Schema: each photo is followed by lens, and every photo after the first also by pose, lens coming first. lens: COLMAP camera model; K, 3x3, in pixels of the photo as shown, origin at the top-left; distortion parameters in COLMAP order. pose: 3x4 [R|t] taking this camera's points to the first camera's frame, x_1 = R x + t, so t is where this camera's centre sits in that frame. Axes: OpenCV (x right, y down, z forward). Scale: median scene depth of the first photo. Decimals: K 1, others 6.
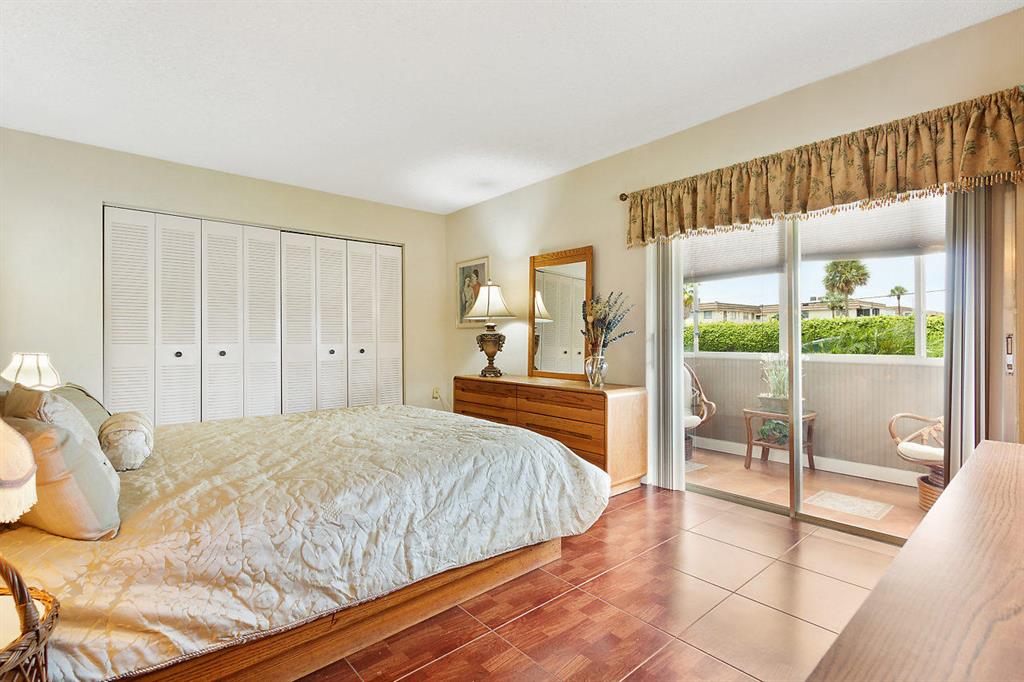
lens RADIAL K [[475.5, 0, 510.7], [0, 475.5, 342.5], [0, 0, 1]] dist [0.012911, -0.000231]
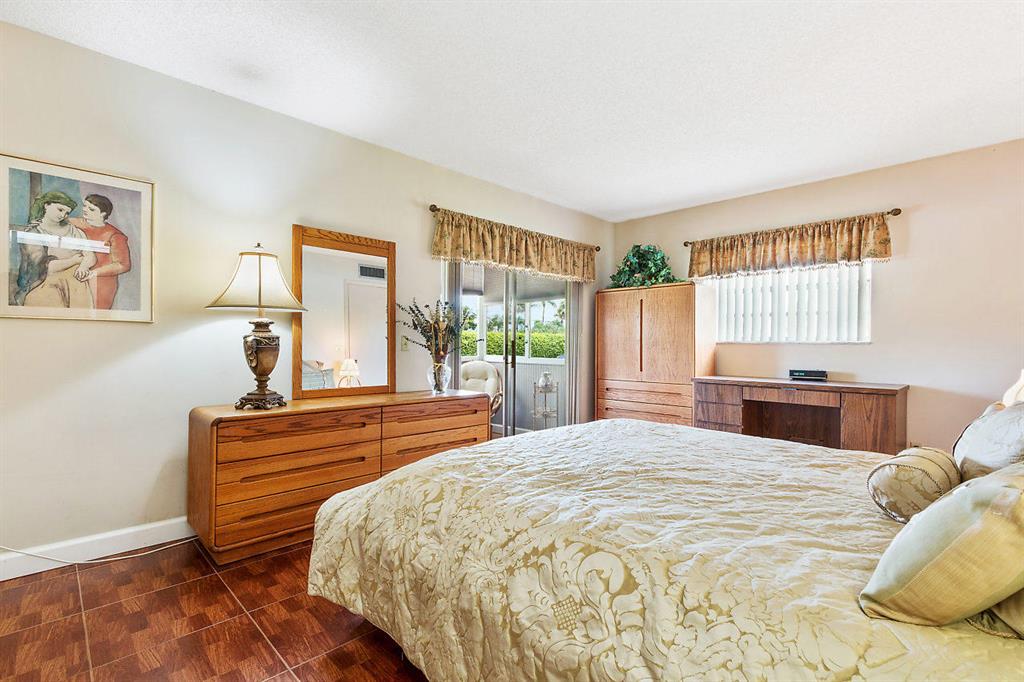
lens RADIAL K [[475.5, 0, 510.7], [0, 475.5, 342.5], [0, 0, 1]] dist [0.012911, -0.000231]
pose [[-0.054307, -0.000522, 0.998524, -0.661068], [-0.002157, 0.999998, 0.000405, -0.011499], [-0.998522, -0.002132, -0.054308, 0.727401]]
